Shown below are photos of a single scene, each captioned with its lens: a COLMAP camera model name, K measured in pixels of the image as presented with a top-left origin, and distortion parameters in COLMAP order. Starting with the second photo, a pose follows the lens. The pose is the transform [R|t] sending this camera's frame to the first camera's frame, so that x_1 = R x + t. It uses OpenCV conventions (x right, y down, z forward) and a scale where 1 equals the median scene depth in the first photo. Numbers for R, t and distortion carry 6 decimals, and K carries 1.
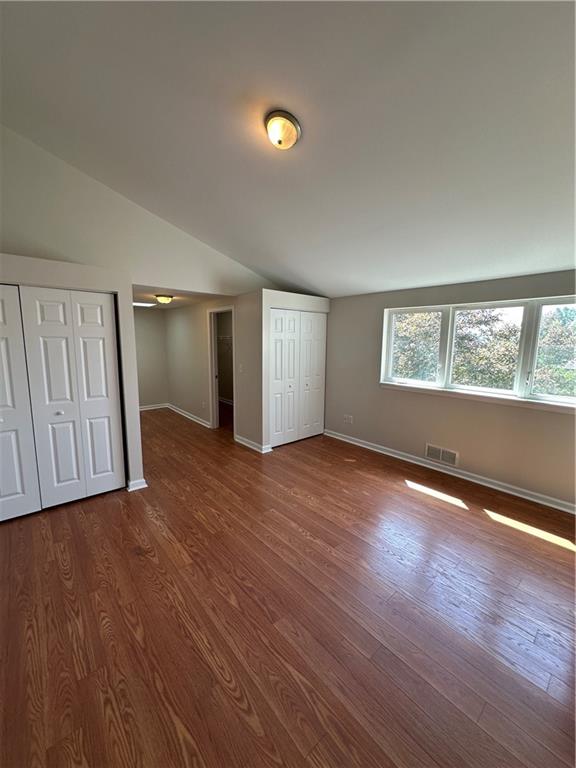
lens RADIAL K [[306.7, 0, 289.4], [0, 306.7, 381.6], [0, 0, 1]] dist [-0.003275, 0.001013]
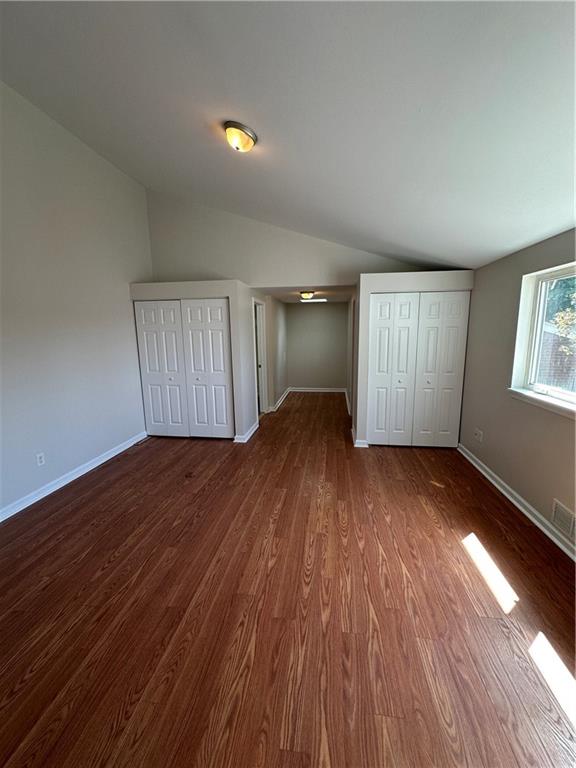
lens RADIAL K [[306.7, 0, 289.1], [0, 306.7, 383.4], [0, 0, 1]] dist [-0.003275, 0.001013]
pose [[0.655252, 0.108706, -0.747548, 0.695515], [-0.082812, 0.993964, 0.071952, -0.024424], [0.750857, 0.014759, 0.660300, 0.298247]]
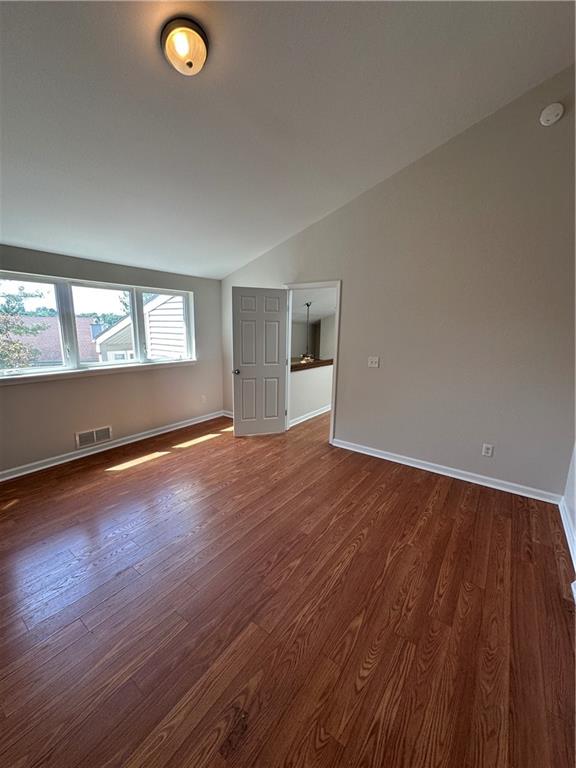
lens RADIAL K [[306.7, 0, 288.1], [0, 306.7, 382.6], [0, 0, 1]] dist [-0.003275, 0.001013]
pose [[-0.224624, -0.189292, 0.955883, -0.695210], [0.115213, 0.968911, 0.218946, -0.089424], [-0.967610, 0.159311, -0.195832, 0.724123]]
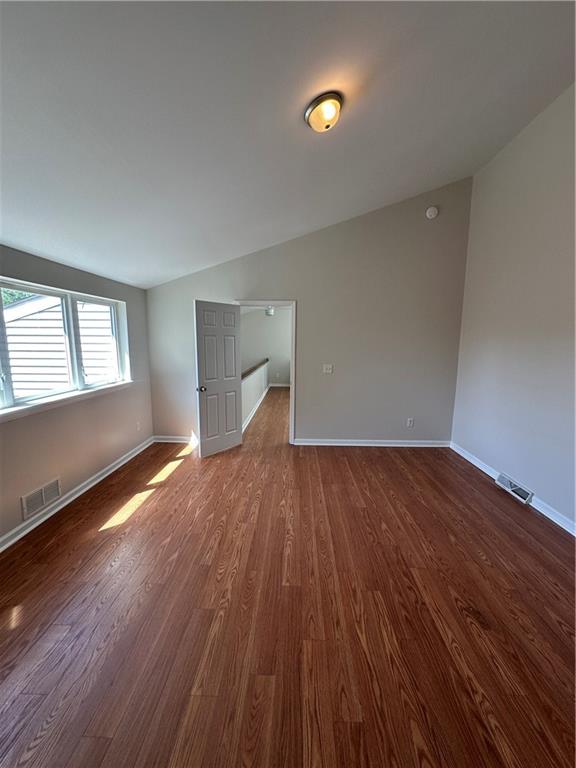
lens RADIAL K [[306.7, 0, 288.6], [0, 306.7, 383.2], [0, 0, 1]] dist [-0.003275, 0.001013]
pose [[-0.734620, -0.109403, 0.669600, -0.459777], [0.080015, 0.966057, 0.245624, -0.177710], [-0.673744, 0.234018, -0.700932, 1.341814]]
